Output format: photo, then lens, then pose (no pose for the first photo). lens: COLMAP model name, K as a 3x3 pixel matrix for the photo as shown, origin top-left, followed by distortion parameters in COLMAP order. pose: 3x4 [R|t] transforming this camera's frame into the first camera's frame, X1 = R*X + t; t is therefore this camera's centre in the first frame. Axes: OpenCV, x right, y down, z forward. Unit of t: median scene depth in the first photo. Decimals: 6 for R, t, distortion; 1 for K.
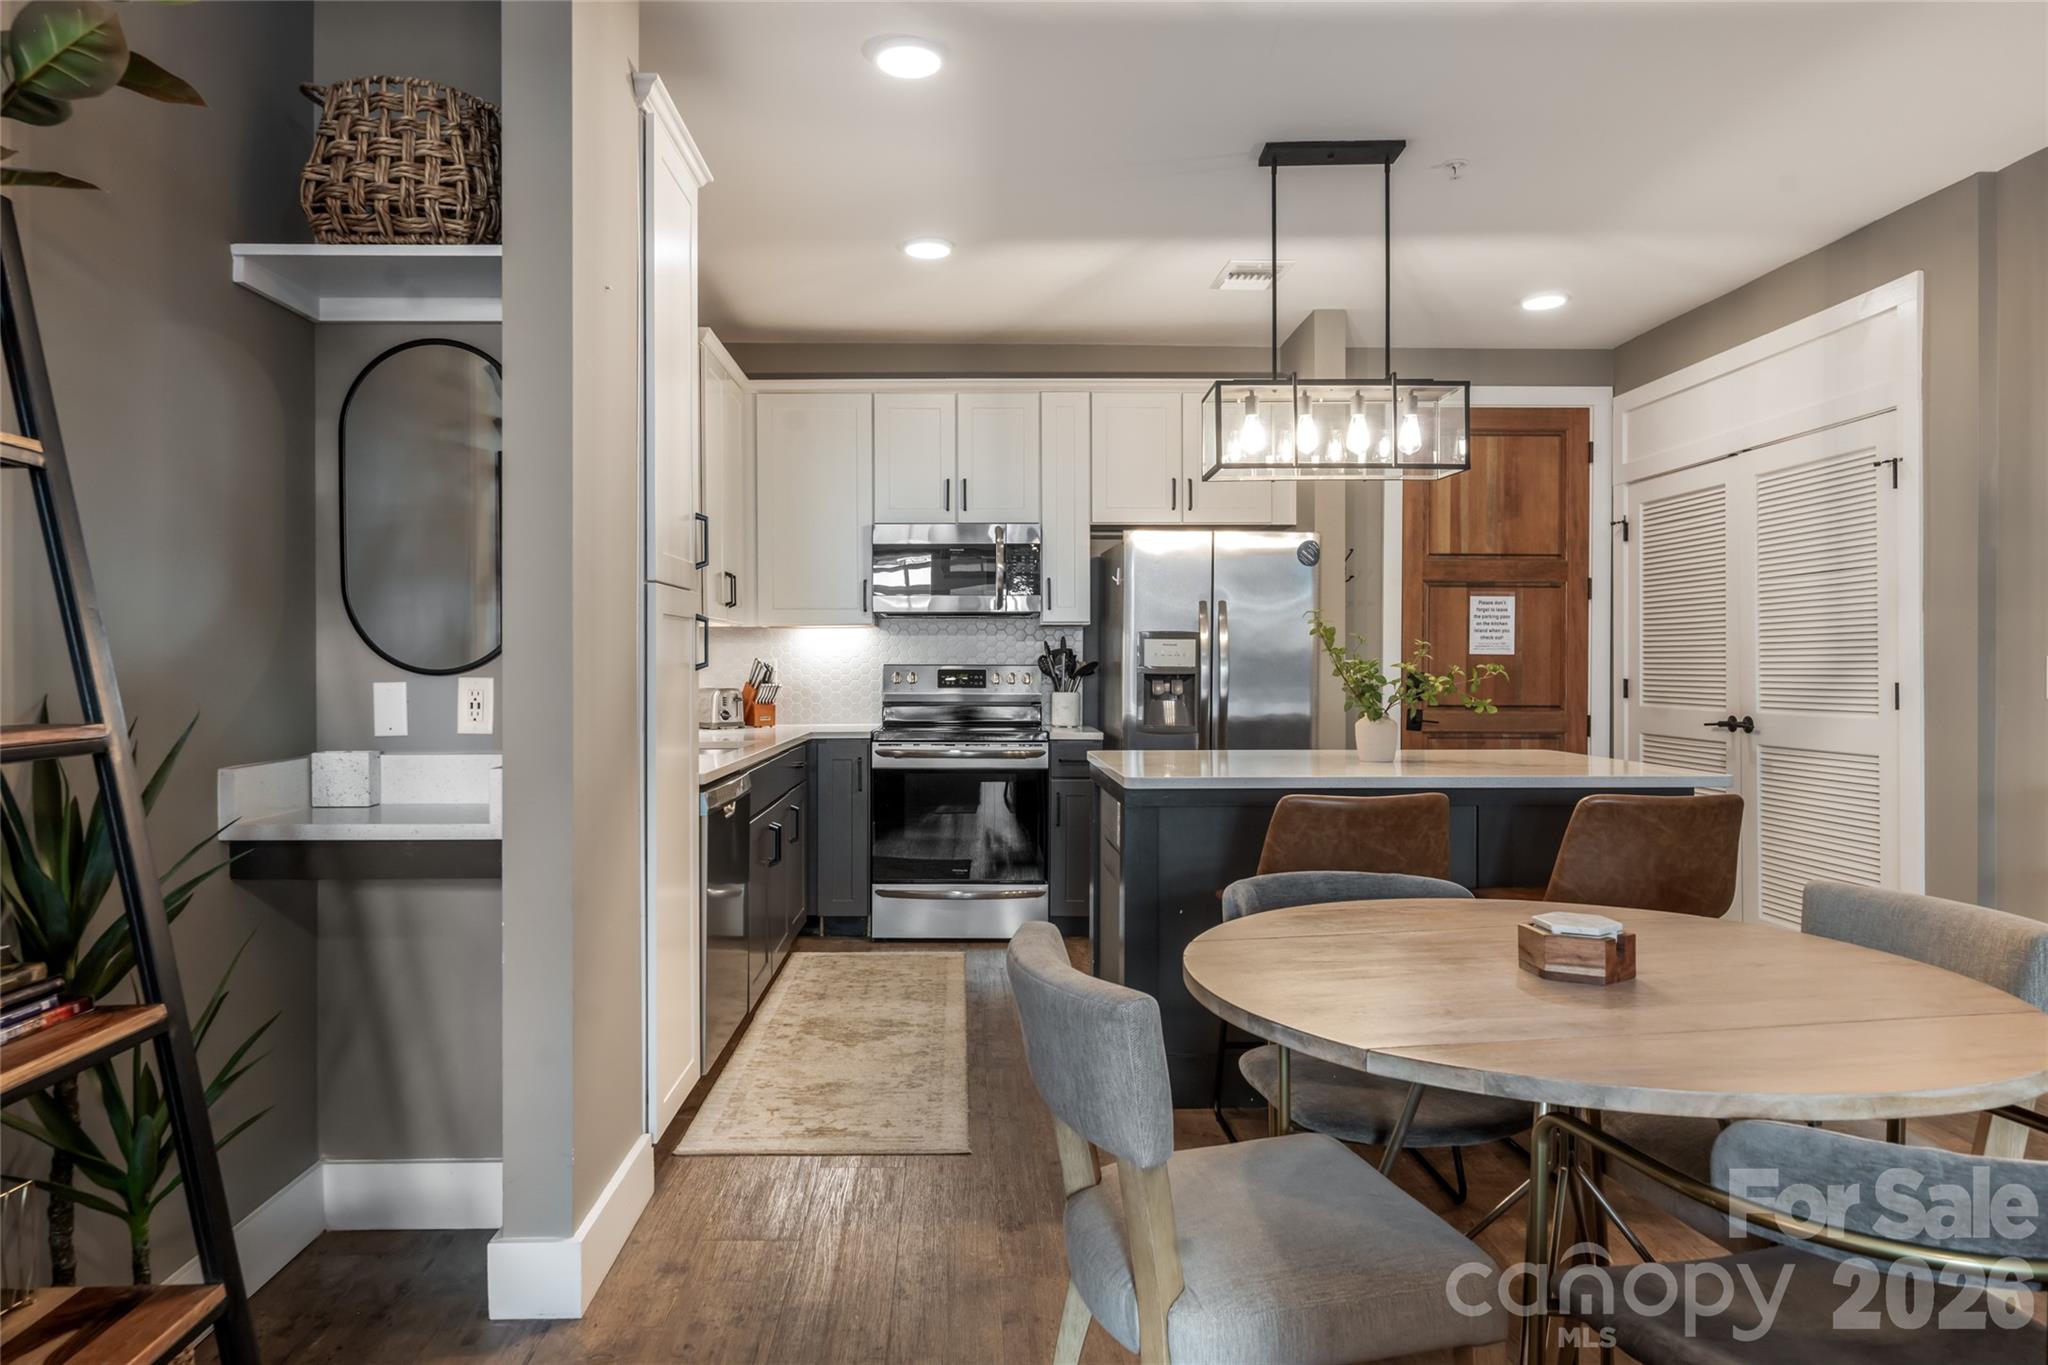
lens RADIAL K [[1242.0, 0, 974.5], [0, 1242.0, 674.3], [0, 0, 1]] dist [-0.002596, -0.000390]
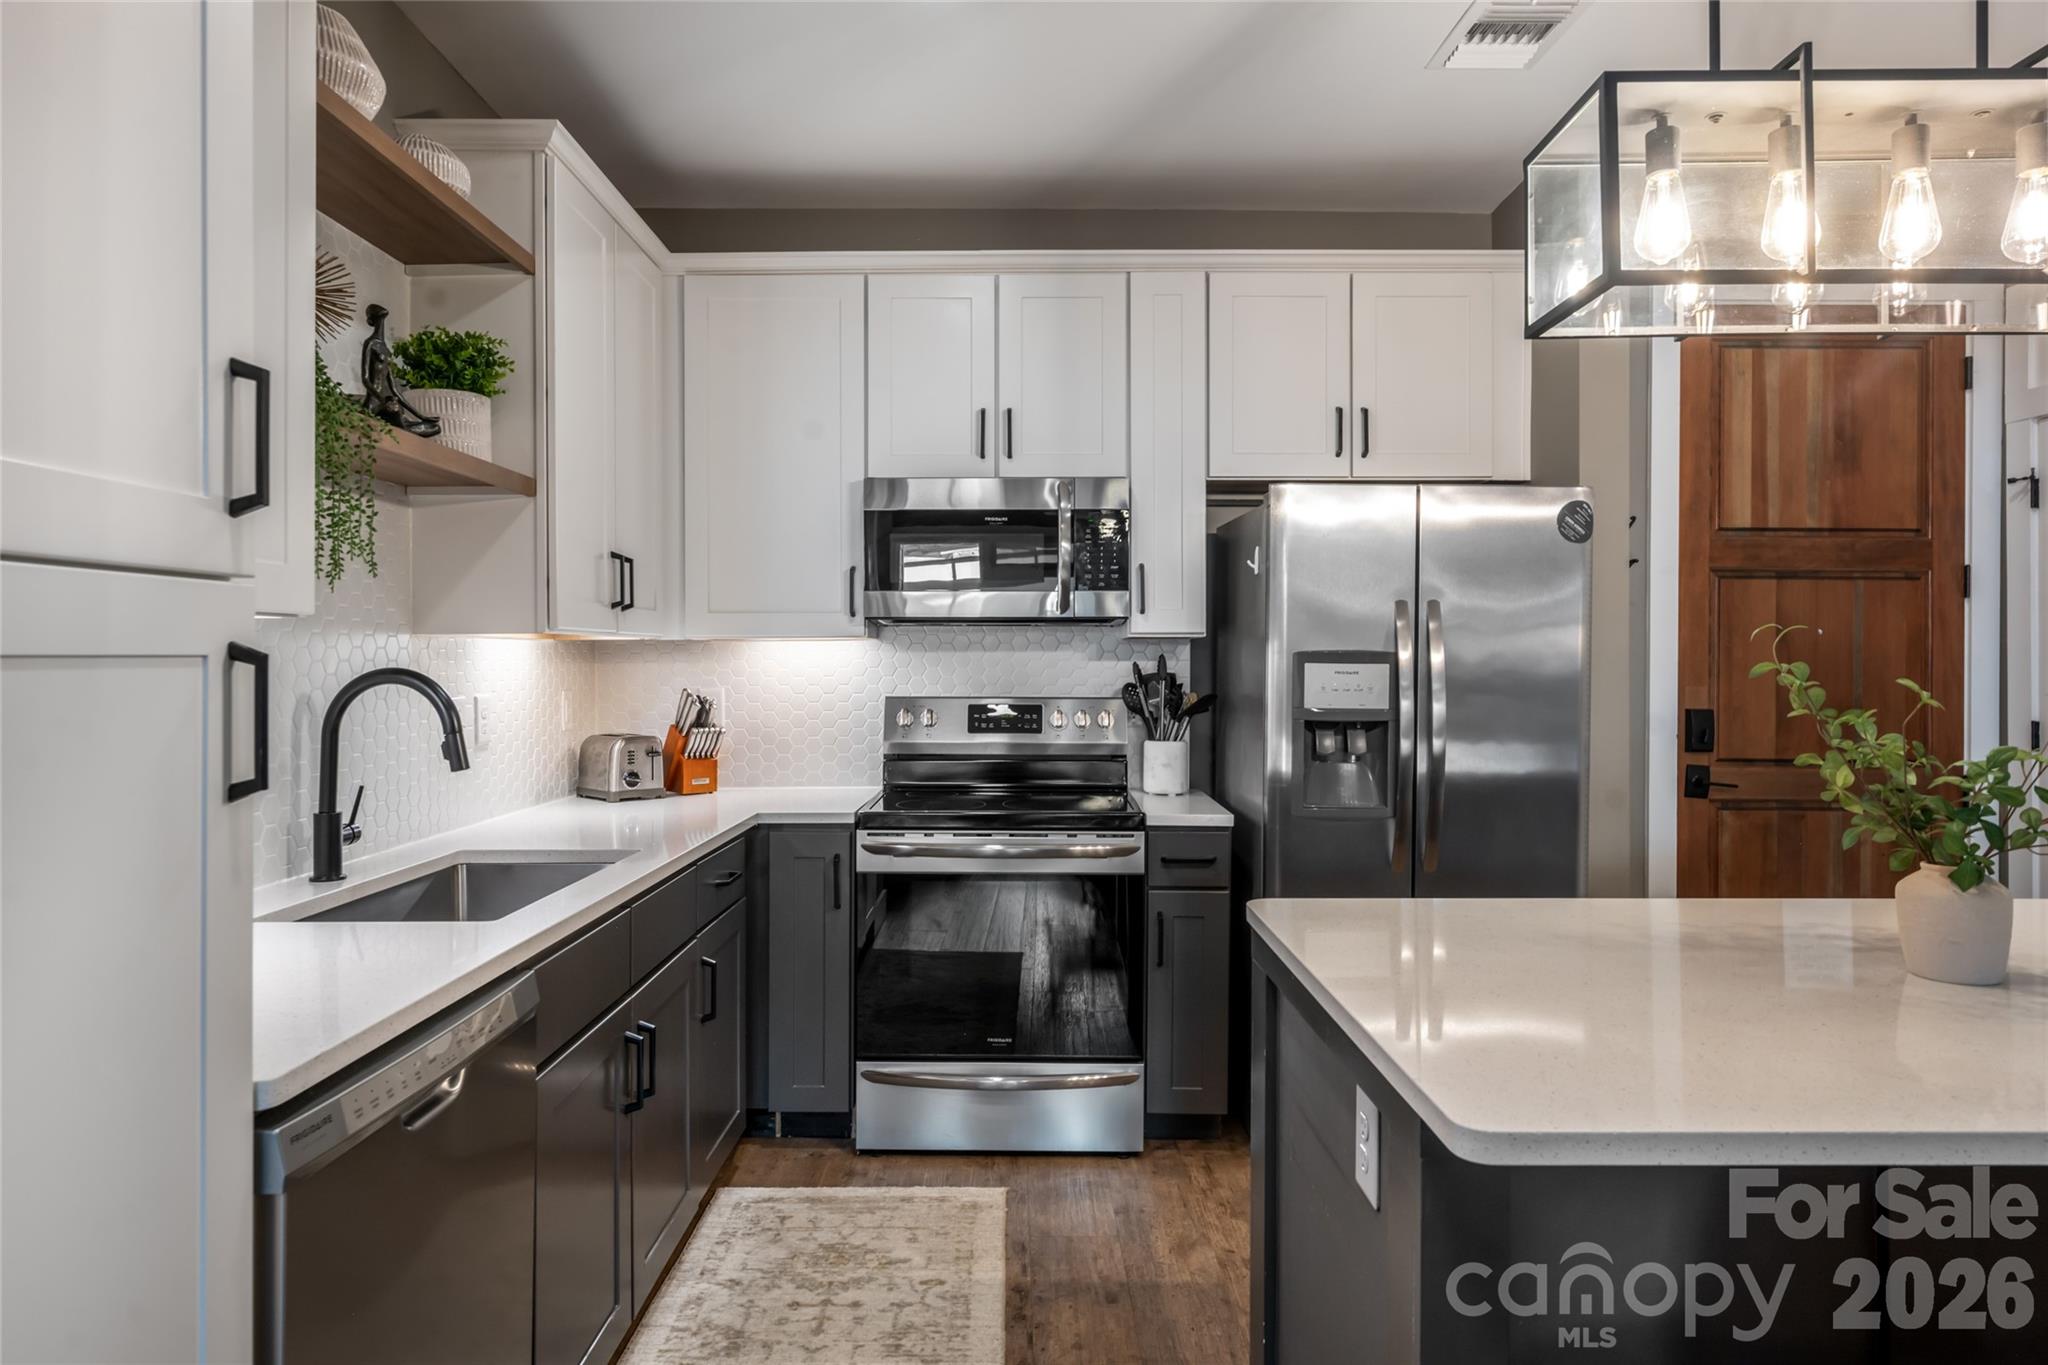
lens RADIAL K [[1231.6, 0, 1011.0], [0, 1231.6, 659.3], [0, 0, 1]] dist [-0.000757, 0.000140]
pose [[0.999908, 0.001628, -0.013452, 0.001713], [-0.001739, 0.999964, -0.008259, -0.023977], [0.013438, 0.008281, 0.999875, 0.378962]]
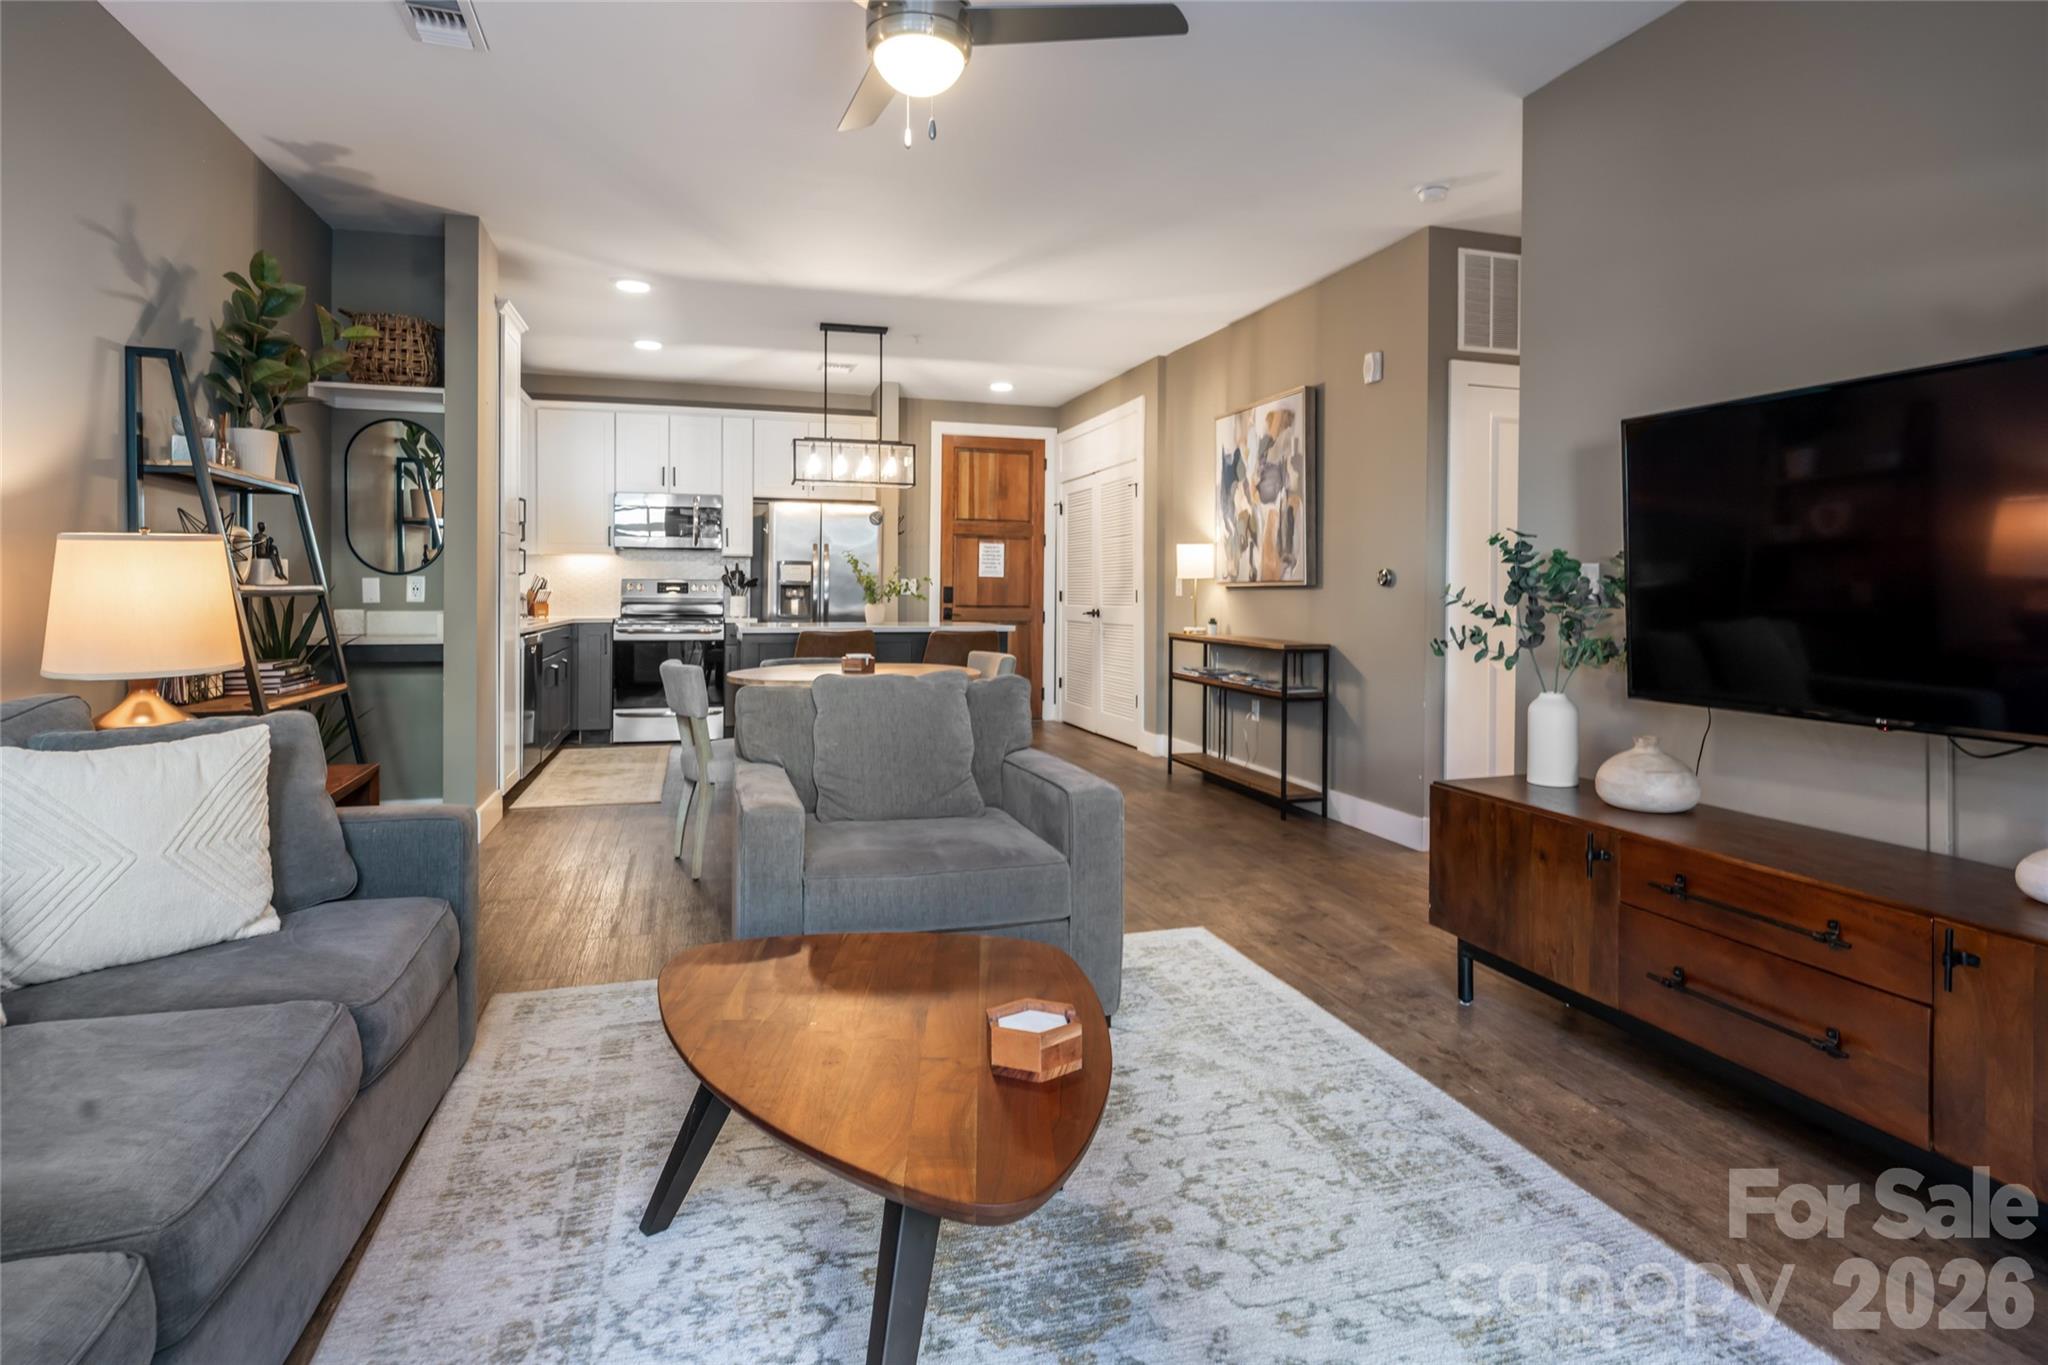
lens RADIAL K [[1083.1, 0, 1039.6], [0, 1083.1, 602.6], [0, 0, 1]] dist [0.001756, 0.000532]
pose [[0.958182, 0.003846, 0.286132, 0.047426], [-0.004330, 0.999990, 0.001059, 0.020349], [-0.286125, -0.002254, 0.958190, -0.537162]]
